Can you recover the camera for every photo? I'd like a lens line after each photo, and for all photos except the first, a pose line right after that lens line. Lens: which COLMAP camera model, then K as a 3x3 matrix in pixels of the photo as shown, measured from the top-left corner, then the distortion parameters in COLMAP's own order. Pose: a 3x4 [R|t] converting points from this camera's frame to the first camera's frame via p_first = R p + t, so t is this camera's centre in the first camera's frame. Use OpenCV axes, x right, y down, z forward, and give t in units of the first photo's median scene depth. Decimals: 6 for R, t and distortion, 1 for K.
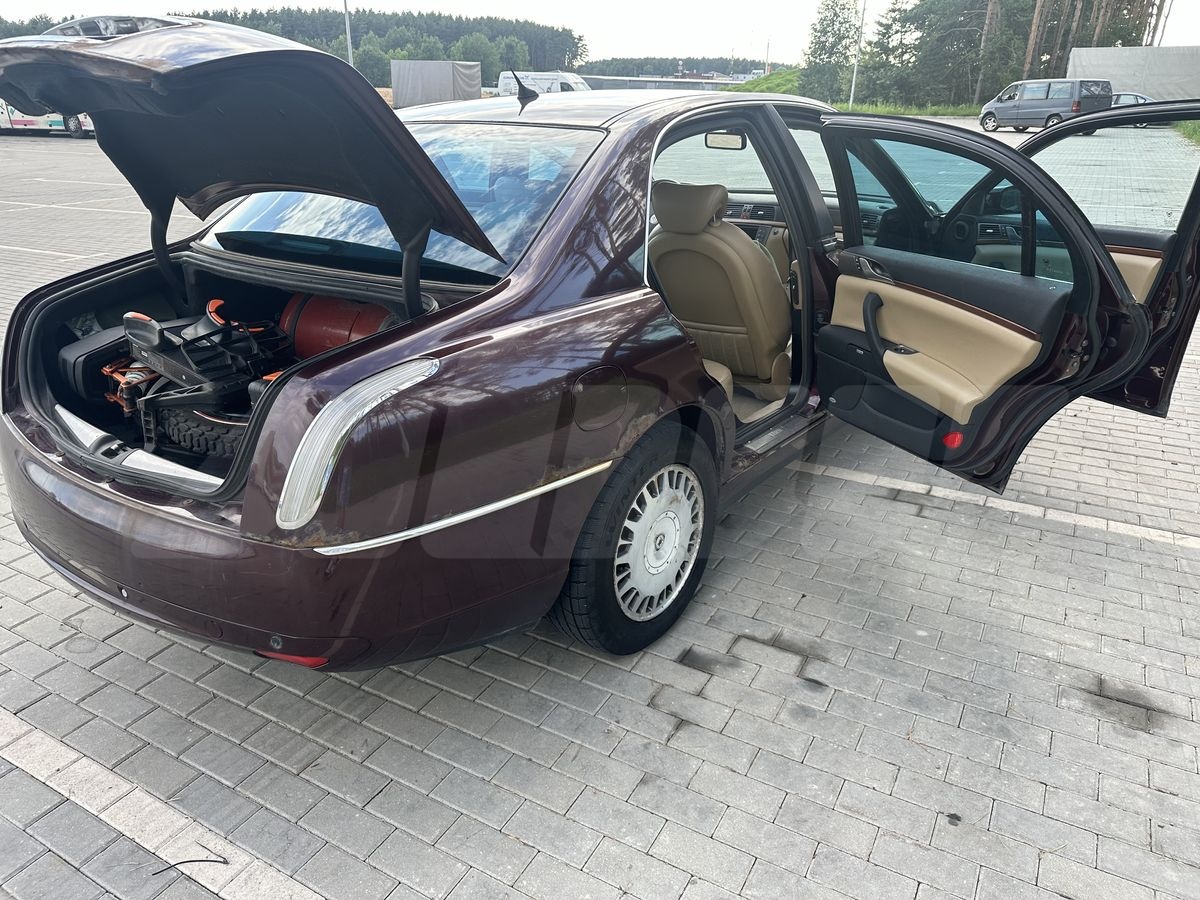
lens RADIAL K [[853.6, 0, 600.0], [0, 853.6, 450.0], [0, 0, 1]] dist [0.000977, 0.006141]
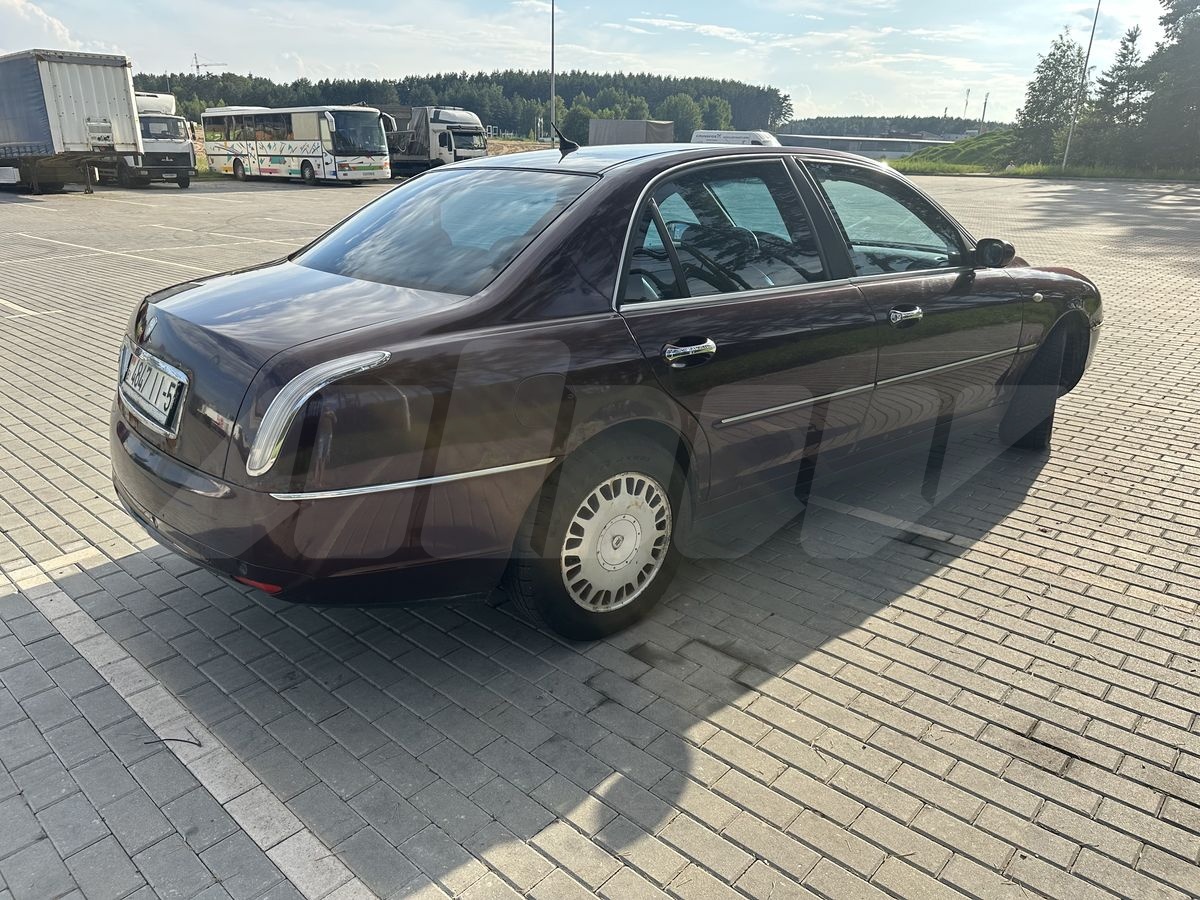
lens RADIAL K [[838.5, 0, 602.9], [0, 838.5, 466.6], [0, 0, 1]] dist [0.010640, -0.004822]
pose [[0.976873, 0.086010, -0.195760, 0.256652], [-0.092979, 0.995311, -0.026676, 0.041303], [0.192548, 0.044260, 0.980289, -0.082418]]
